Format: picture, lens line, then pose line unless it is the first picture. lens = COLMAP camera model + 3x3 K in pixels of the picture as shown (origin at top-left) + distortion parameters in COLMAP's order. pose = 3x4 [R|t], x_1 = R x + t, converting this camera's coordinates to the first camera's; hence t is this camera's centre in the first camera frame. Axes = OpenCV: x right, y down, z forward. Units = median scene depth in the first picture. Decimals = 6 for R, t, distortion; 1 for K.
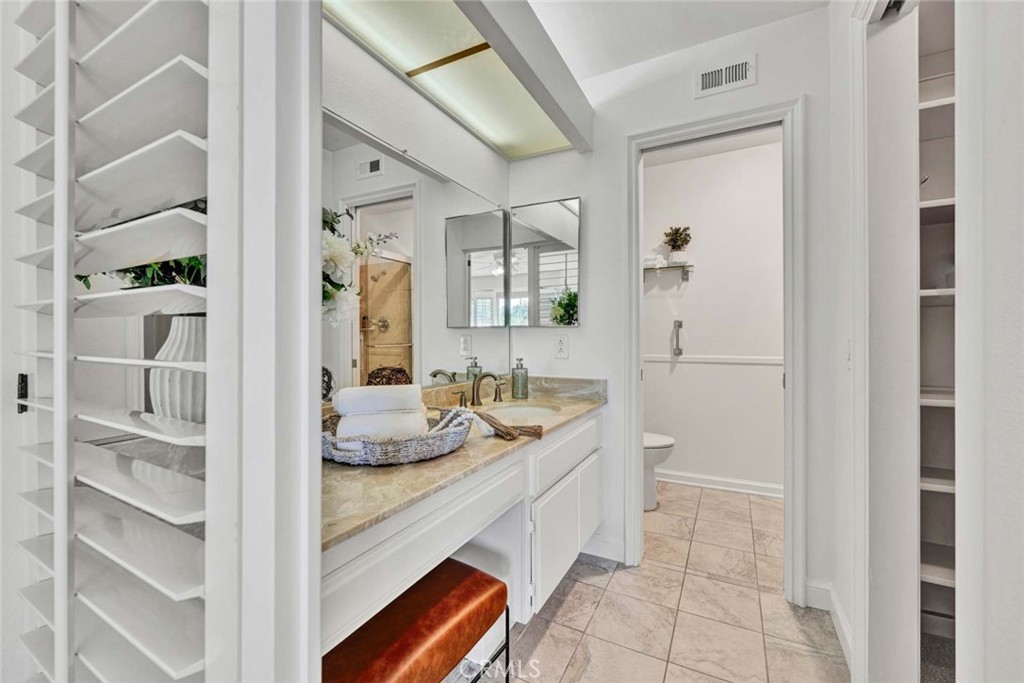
lens RADIAL K [[415.5, 0, 524.6], [0, 415.5, 336.2], [0, 0, 1]] dist [0.016146, -0.000007]
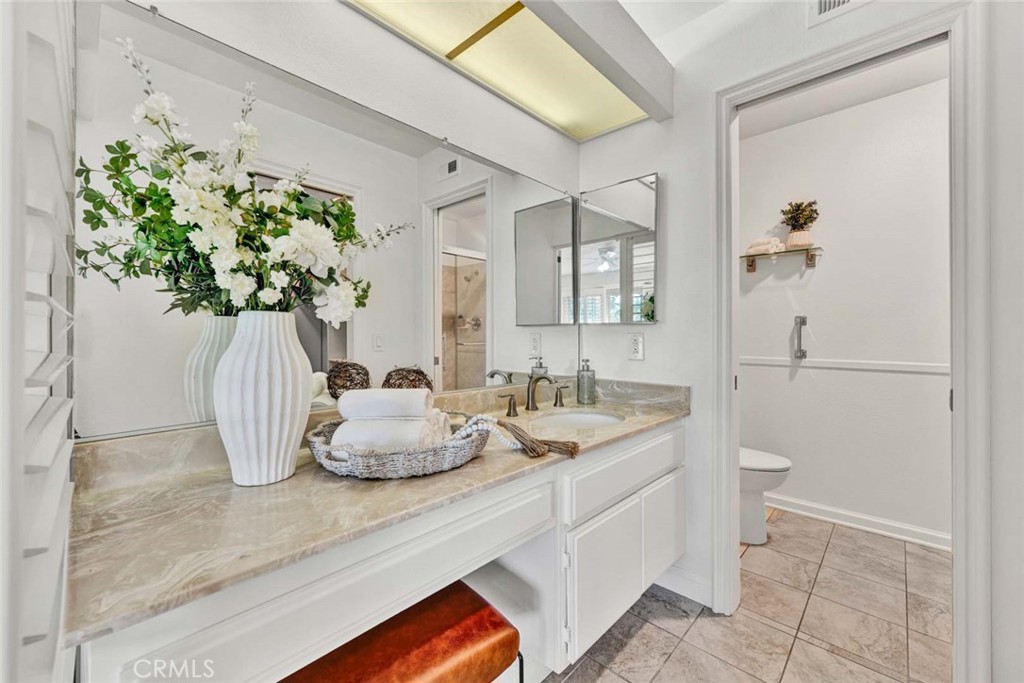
lens RADIAL K [[411.5, 0, 517.4], [0, 411.5, 334.3], [0, 0, 1]] dist [0.015625, 0.000021]
pose [[0.961464, 0.003182, -0.274911, 0.094790], [-0.002899, 0.999995, 0.001433, -0.002332], [0.274915, -0.000581, 0.961468, 0.102385]]
